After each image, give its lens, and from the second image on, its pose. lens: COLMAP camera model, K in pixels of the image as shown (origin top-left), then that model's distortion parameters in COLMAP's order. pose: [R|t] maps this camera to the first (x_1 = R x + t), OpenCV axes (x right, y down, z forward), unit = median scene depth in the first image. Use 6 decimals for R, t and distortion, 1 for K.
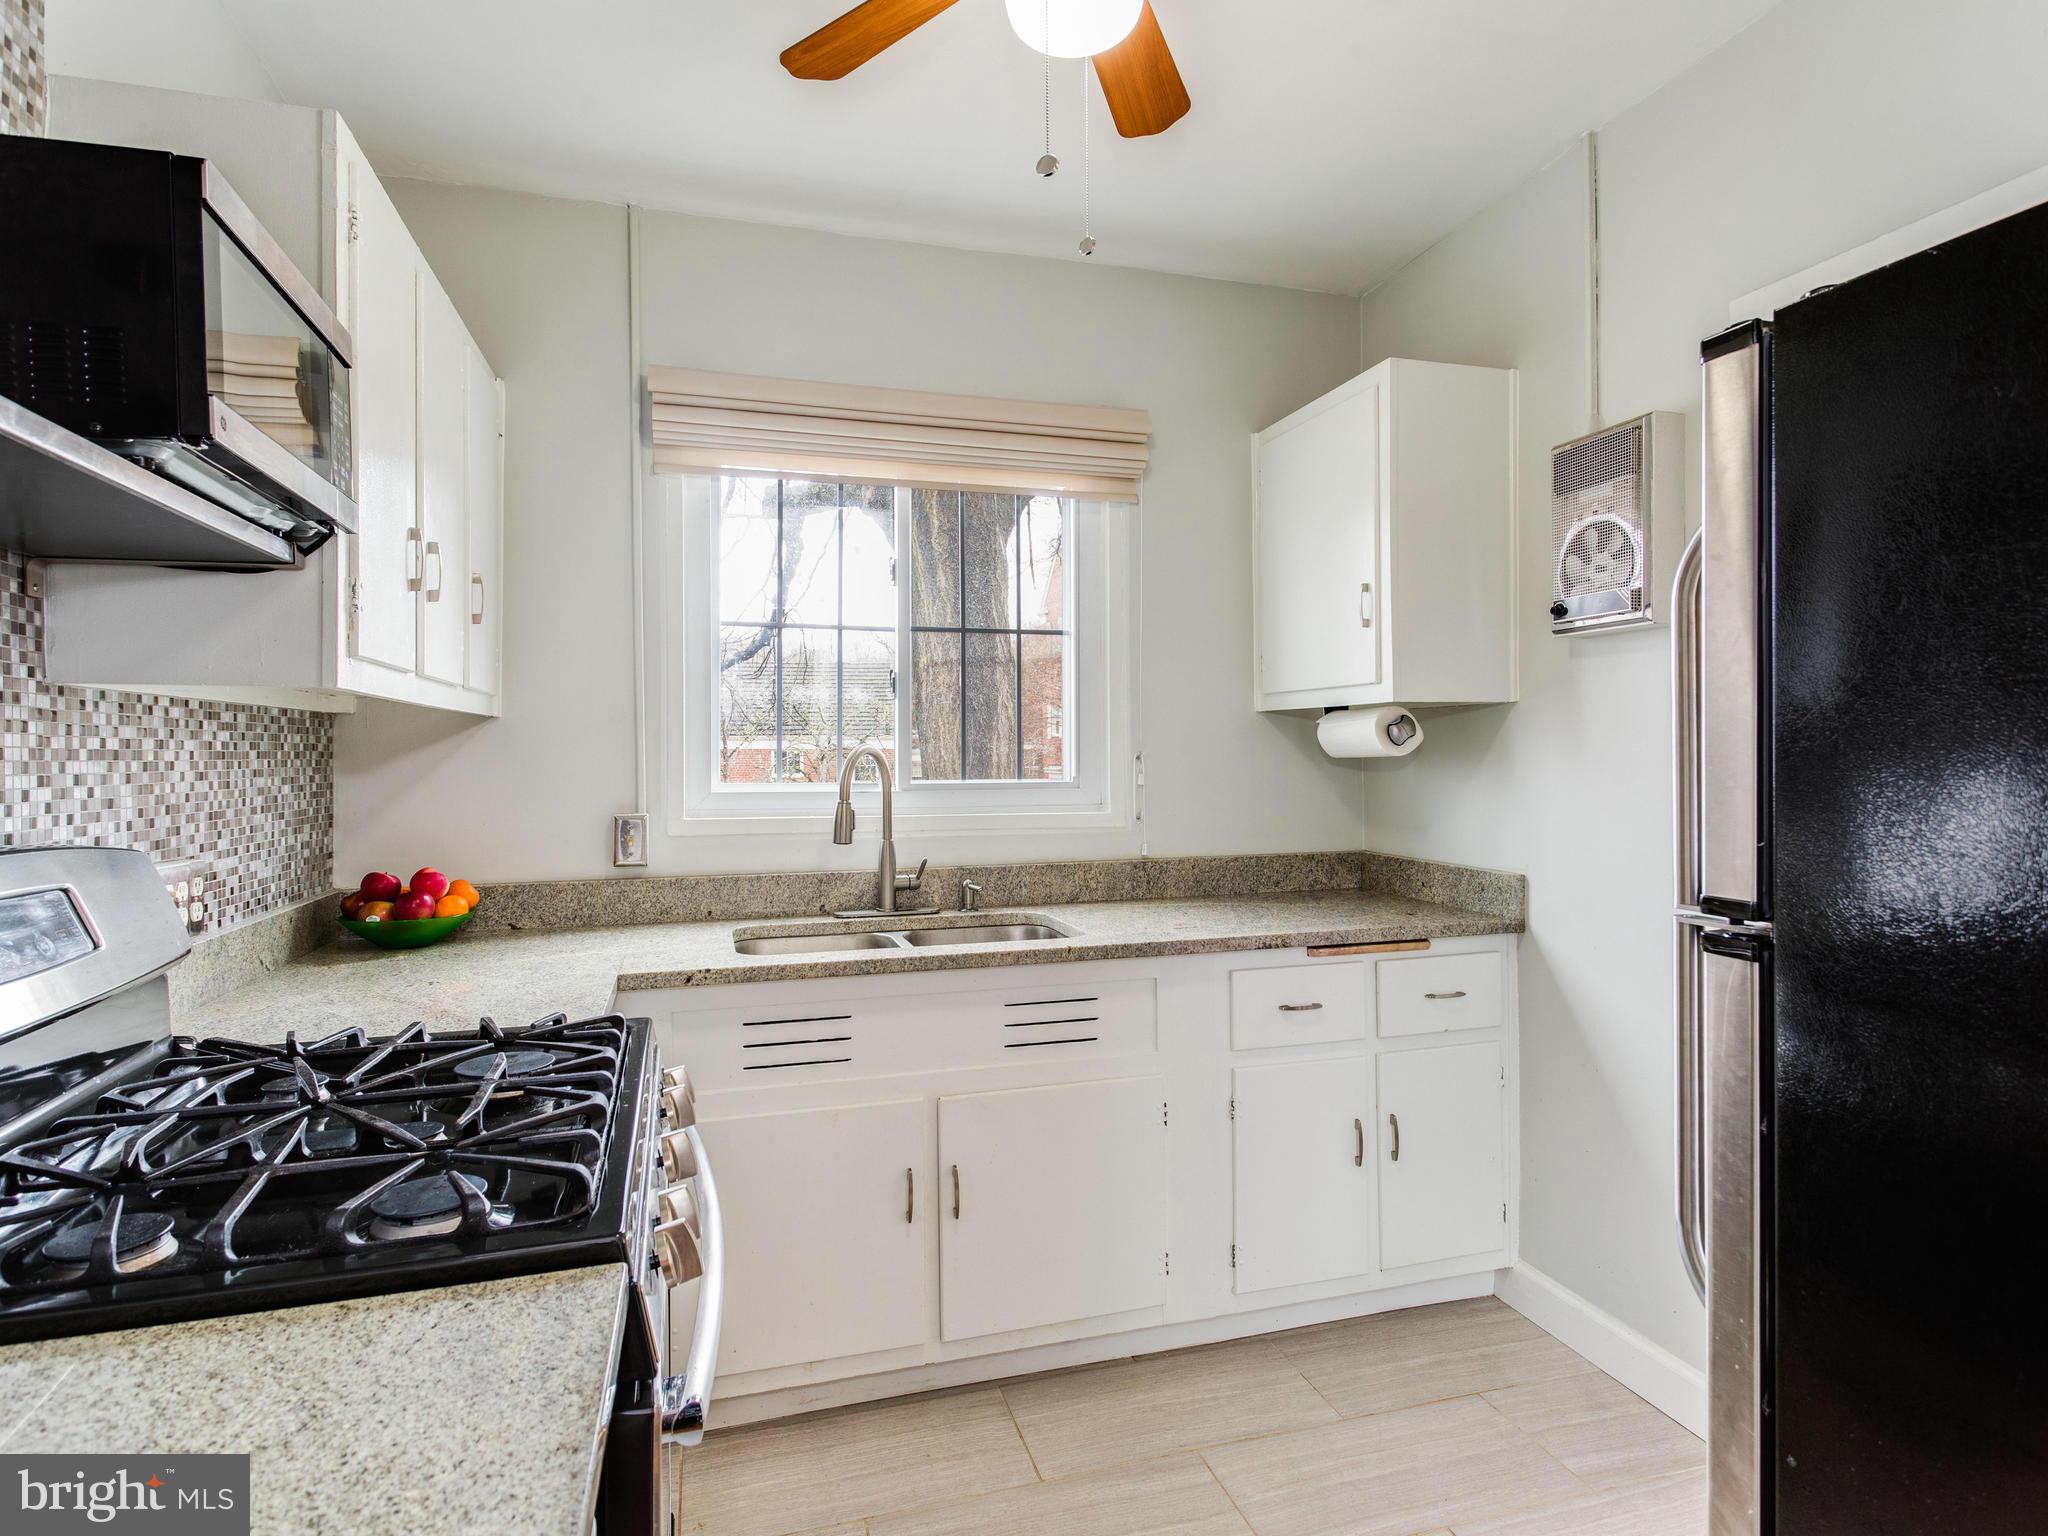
lens RADIAL K [[1111.3, 0, 1024.0], [0, 1111.3, 768.0], [0, 0, 1]] dist [-0.017529, 0.001018]
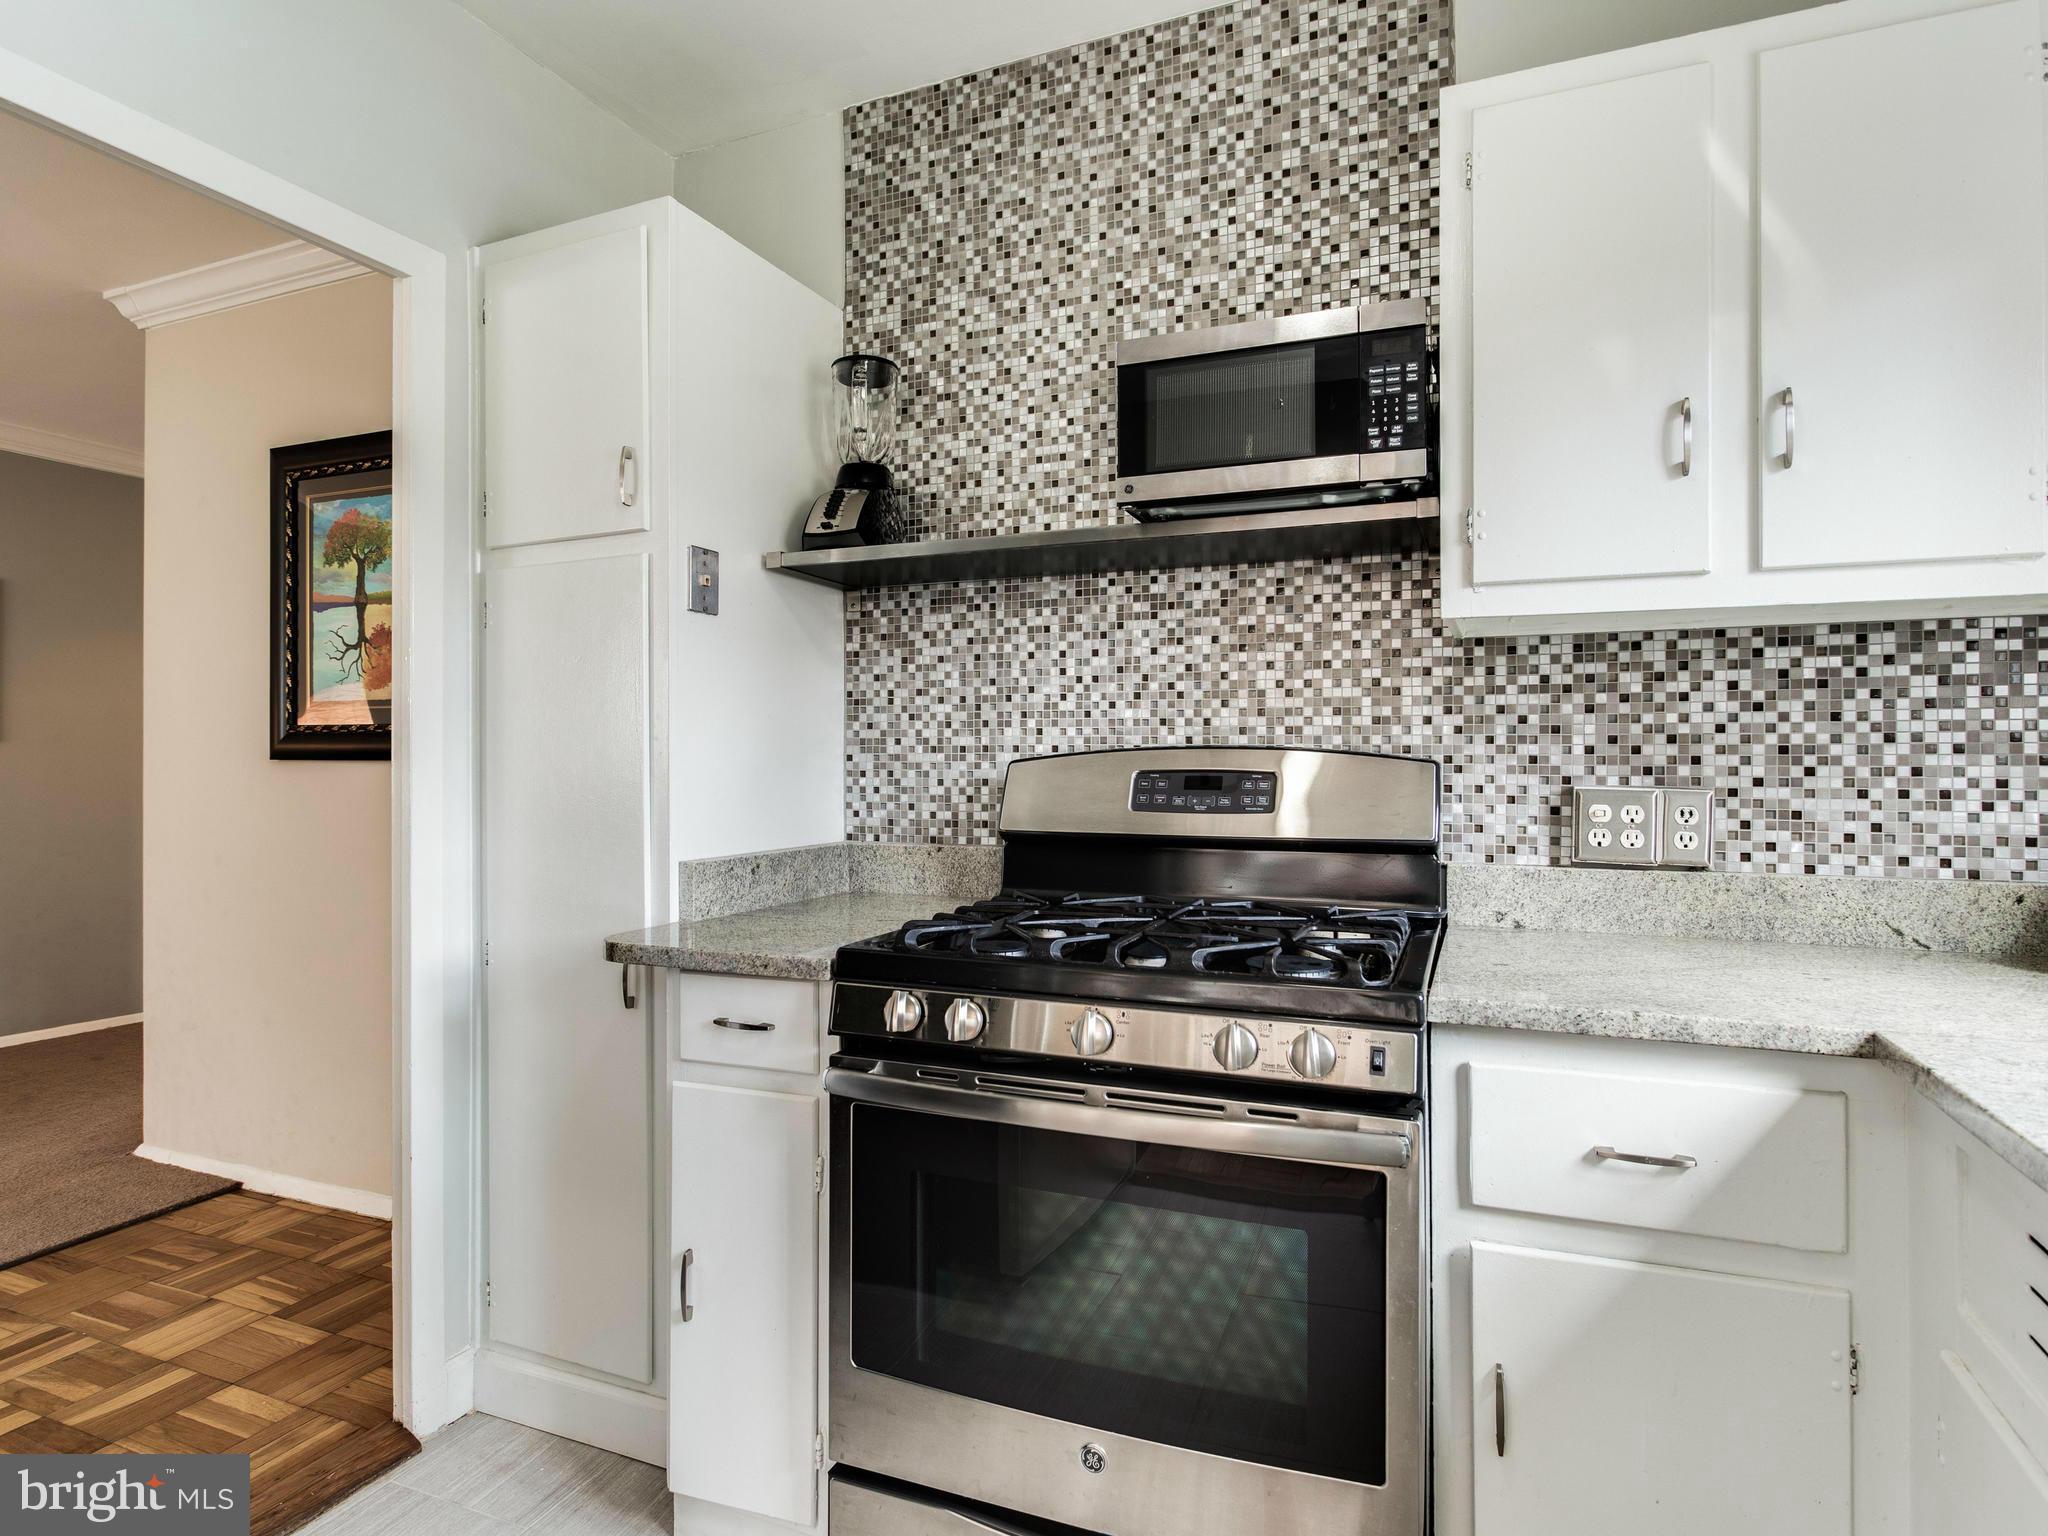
lens RADIAL K [[1118.0, 0, 1011.6], [0, 1118.0, 755.6], [0, 0, 1]] dist [-0.025683, 0.010989]
pose [[-0.654156, 0.005570, -0.756339, 0.472088], [-0.007355, 0.999879, 0.013725, 0.048868], [0.756324, 0.014541, -0.654036, 1.351519]]
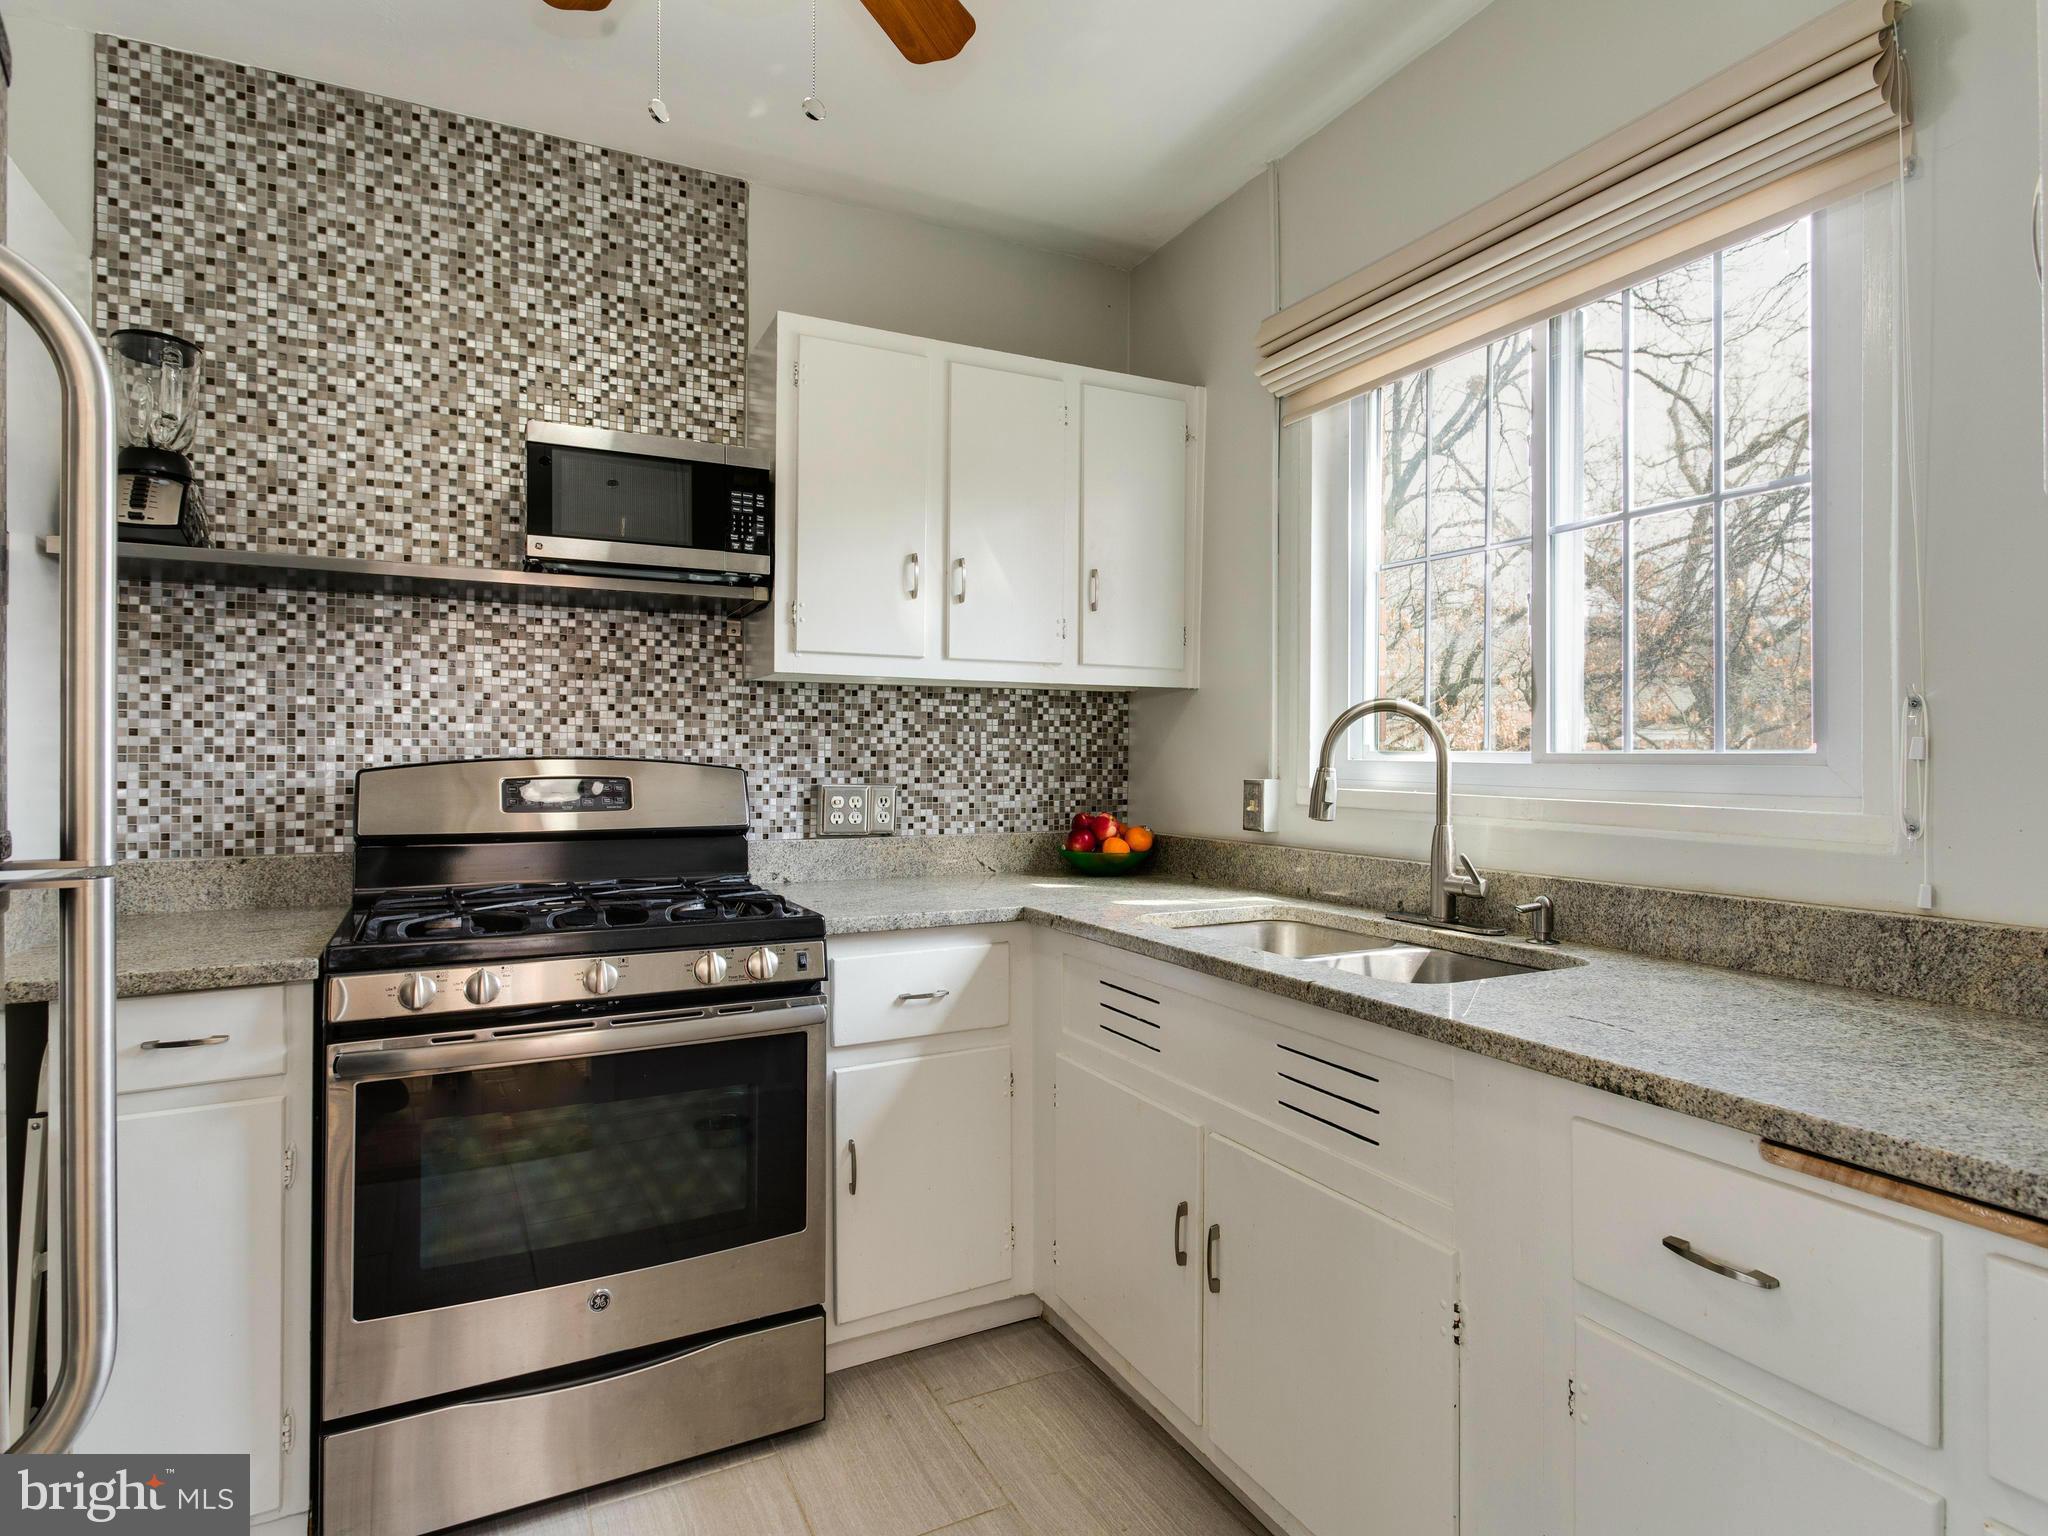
lens RADIAL K [[1111.3, 0, 1024.0], [0, 1111.3, 768.0], [0, 0, 1]] dist [-0.017529, 0.001018]
pose [[0.163948, 0.016208, -0.986336, 0.994235], [-0.017433, 0.999756, 0.013530, 0.036799], [0.986315, 0.014977, 0.164191, 1.056301]]
